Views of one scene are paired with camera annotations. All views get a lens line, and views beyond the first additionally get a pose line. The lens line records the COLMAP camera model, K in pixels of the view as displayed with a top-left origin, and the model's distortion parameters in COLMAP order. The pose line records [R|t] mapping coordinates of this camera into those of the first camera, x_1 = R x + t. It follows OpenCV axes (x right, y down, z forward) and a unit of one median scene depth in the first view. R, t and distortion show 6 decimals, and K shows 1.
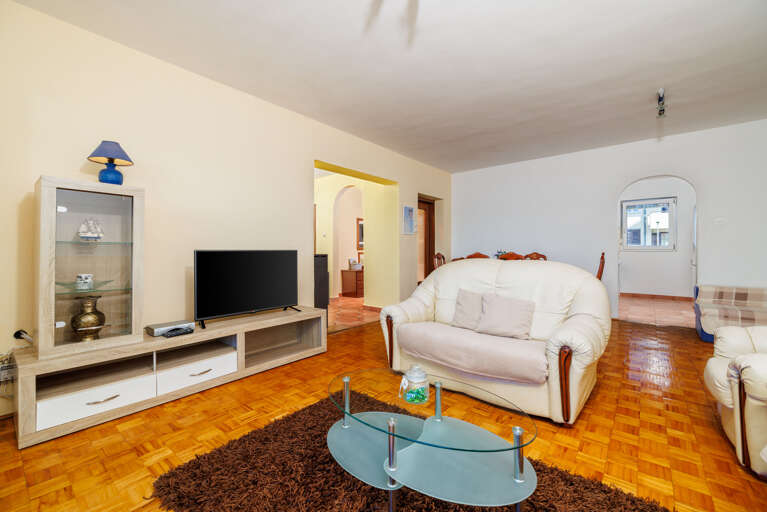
lens RADIAL K [[321.1, 0, 382.3], [0, 321.1, 244.3], [0, 0, 1]] dist [-0.001126, -0.000067]
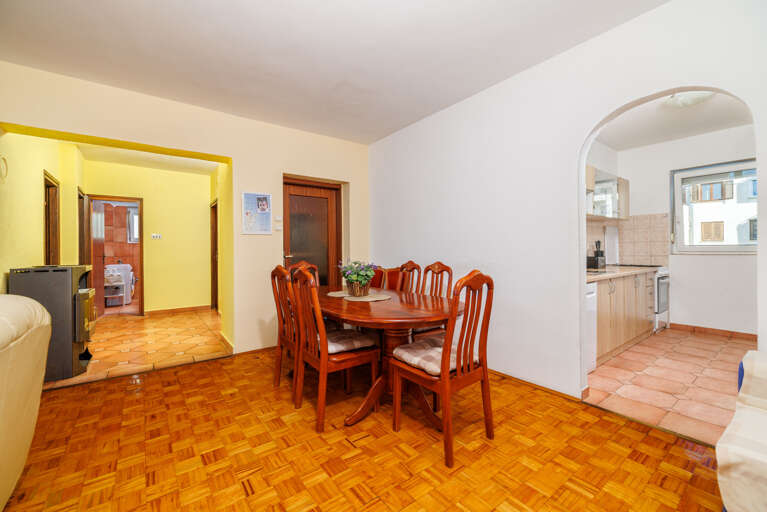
lens RADIAL K [[321.1, 0, 382.3], [0, 321.1, 244.3], [0, 0, 1]] dist [-0.001126, -0.000067]
pose [[0.973804, -0.013438, -0.226990, 0.467711], [0.014102, 0.999900, 0.001305, -0.006081], [0.226950, -0.004472, 0.973896, 0.383519]]
